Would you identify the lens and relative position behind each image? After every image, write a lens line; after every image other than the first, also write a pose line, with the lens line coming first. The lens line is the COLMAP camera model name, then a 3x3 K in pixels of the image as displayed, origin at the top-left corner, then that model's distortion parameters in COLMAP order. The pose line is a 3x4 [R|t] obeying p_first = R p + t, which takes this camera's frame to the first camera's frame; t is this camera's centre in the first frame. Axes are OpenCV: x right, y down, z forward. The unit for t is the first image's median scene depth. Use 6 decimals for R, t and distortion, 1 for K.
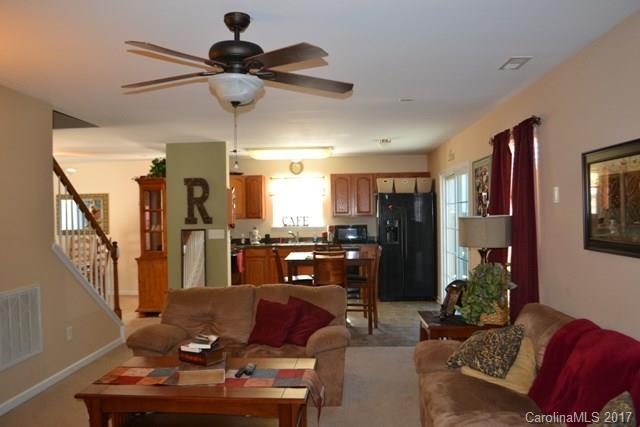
lens RADIAL K [[505.9, 0, 320.0], [0, 505.9, 213.5], [0, 0, 1]] dist [-0.071360, -0.001900]
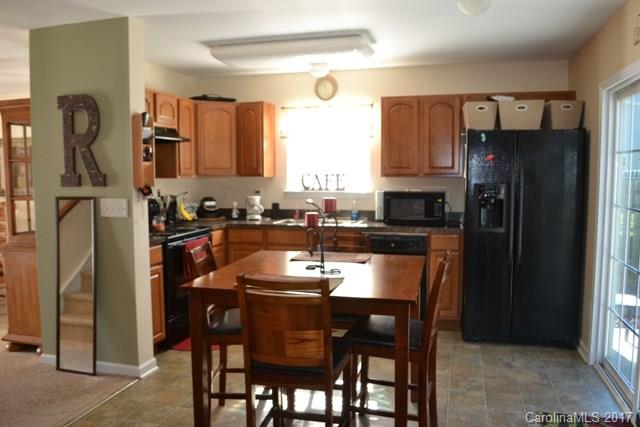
lens RADIAL K [[528.6, 0, 321.2], [0, 528.6, 194.4], [0, 0, 1]] dist [-0.036882, -0.001562]
pose [[0.976999, 0.023800, -0.211914, 0.081826], [-0.013266, 0.998611, 0.050997, -0.001220], [0.212833, -0.047013, 0.975957, 0.424387]]
